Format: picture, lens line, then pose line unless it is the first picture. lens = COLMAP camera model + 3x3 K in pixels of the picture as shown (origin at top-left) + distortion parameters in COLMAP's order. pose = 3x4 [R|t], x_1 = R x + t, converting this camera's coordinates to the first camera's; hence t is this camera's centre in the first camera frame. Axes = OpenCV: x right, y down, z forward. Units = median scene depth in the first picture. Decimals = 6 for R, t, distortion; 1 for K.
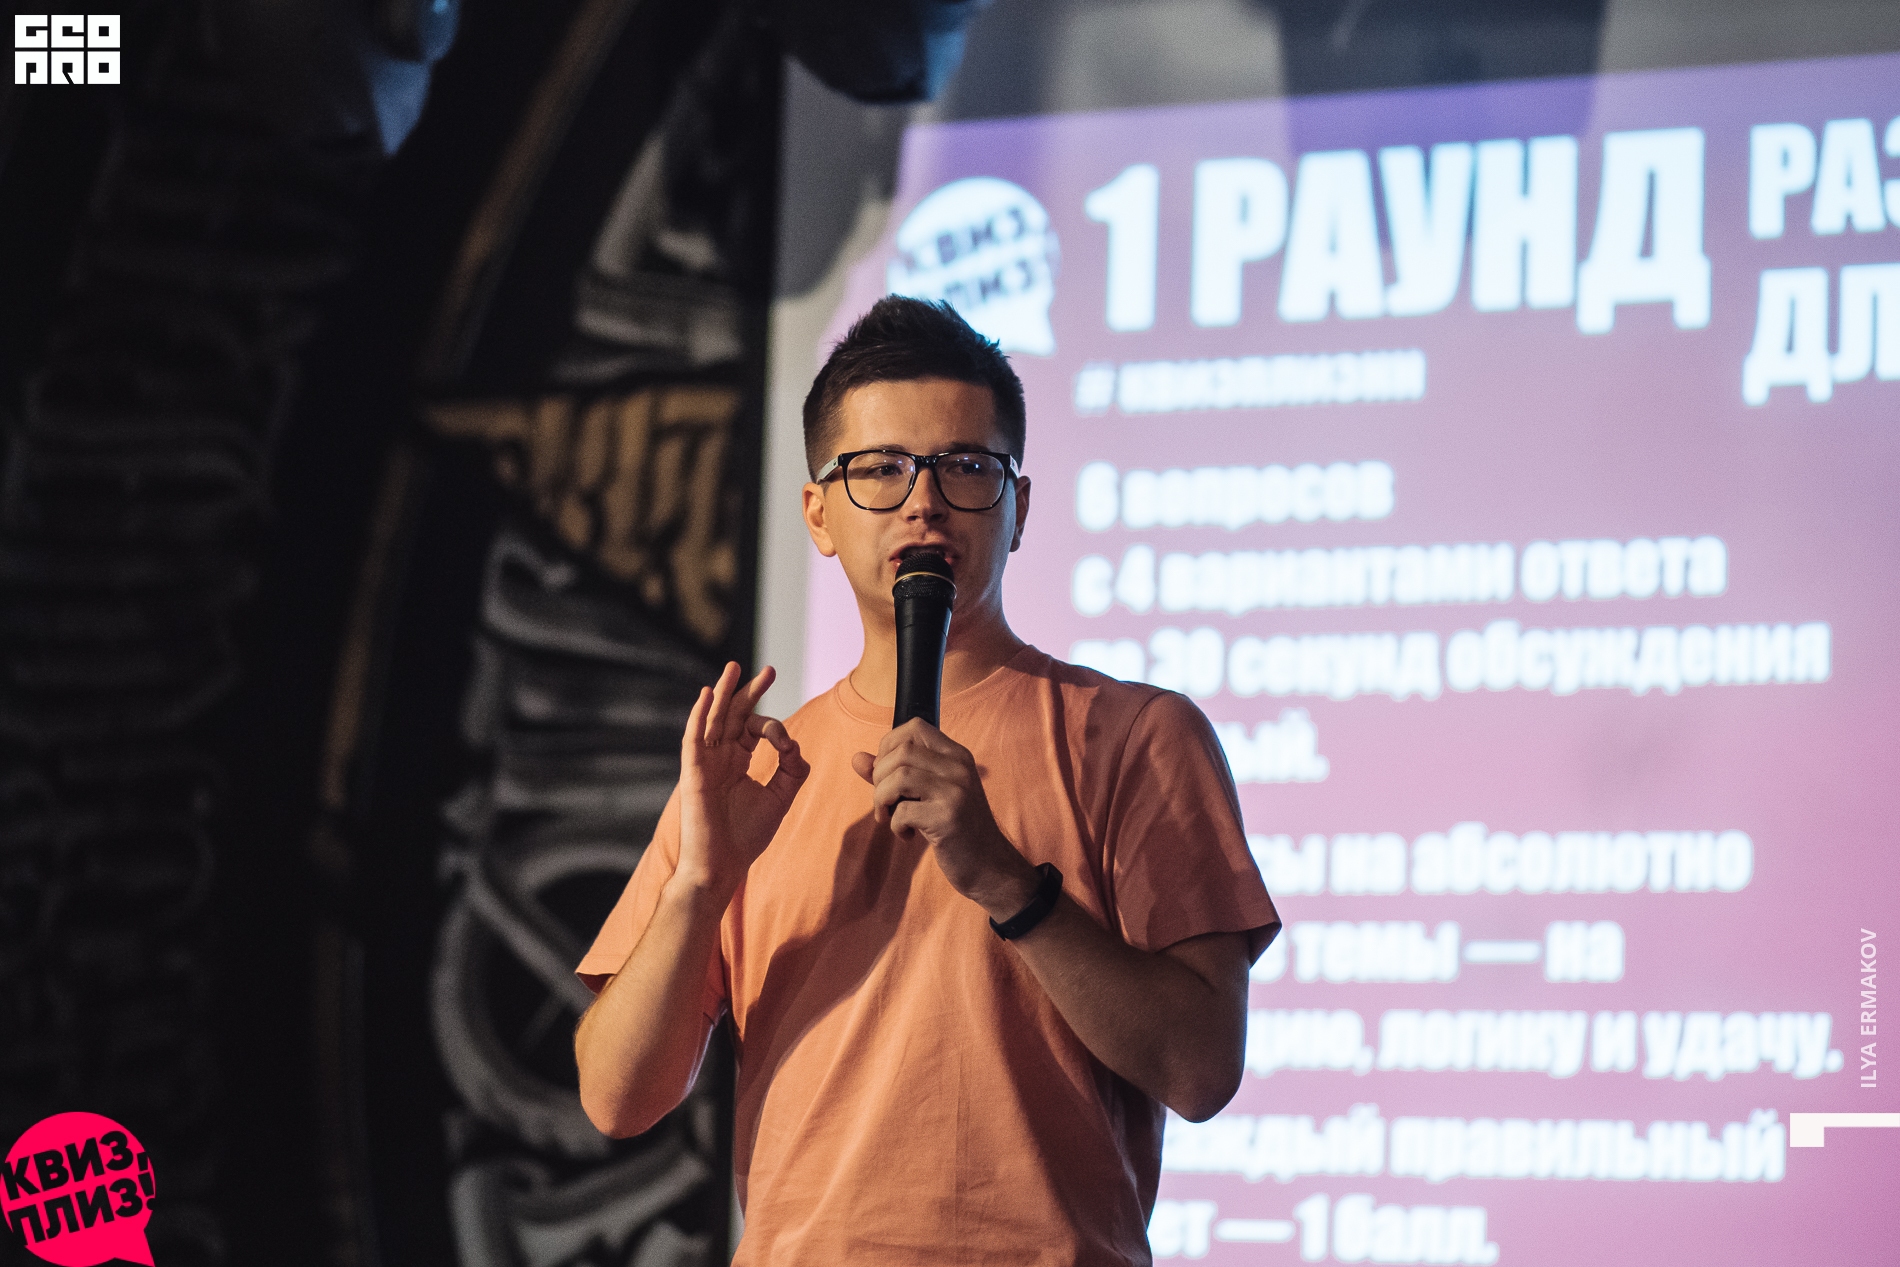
lens RADIAL K [[6419.3, 0, 954.2], [0, 6419.3, 625.4], [0, 0, 1]] dist [-0.027911, 0.000000]
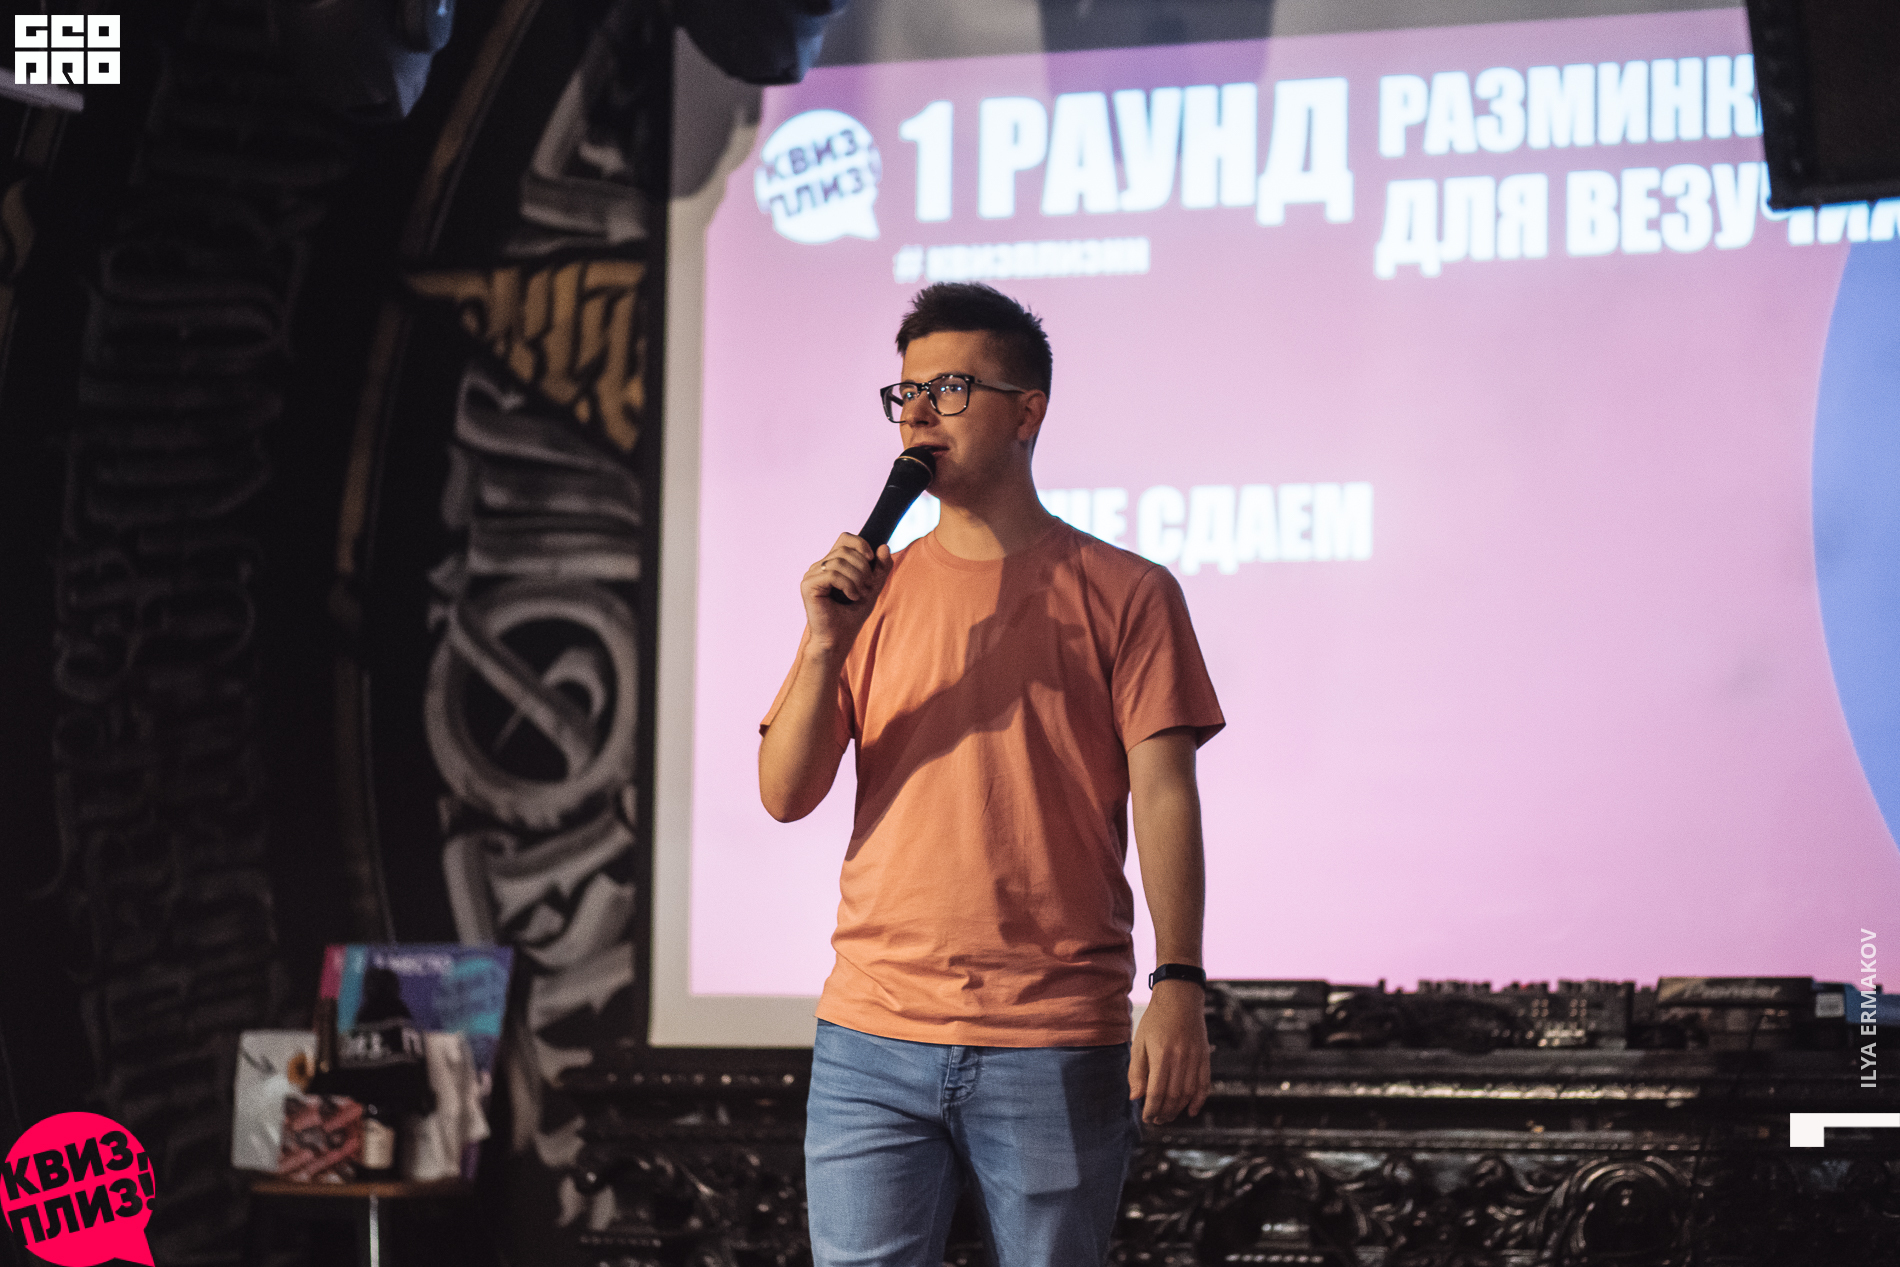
lens RADIAL K [[6419.3, 0, 945.0], [0, 6419.3, 638.5], [0, 0, 1]] dist [-0.027911, 0.000000]
pose [[0.998913, -0.017427, 0.043222, -0.029923], [0.014900, 0.998199, 0.058106, -0.035286], [-0.044157, -0.057399, 0.997374, -0.360421]]
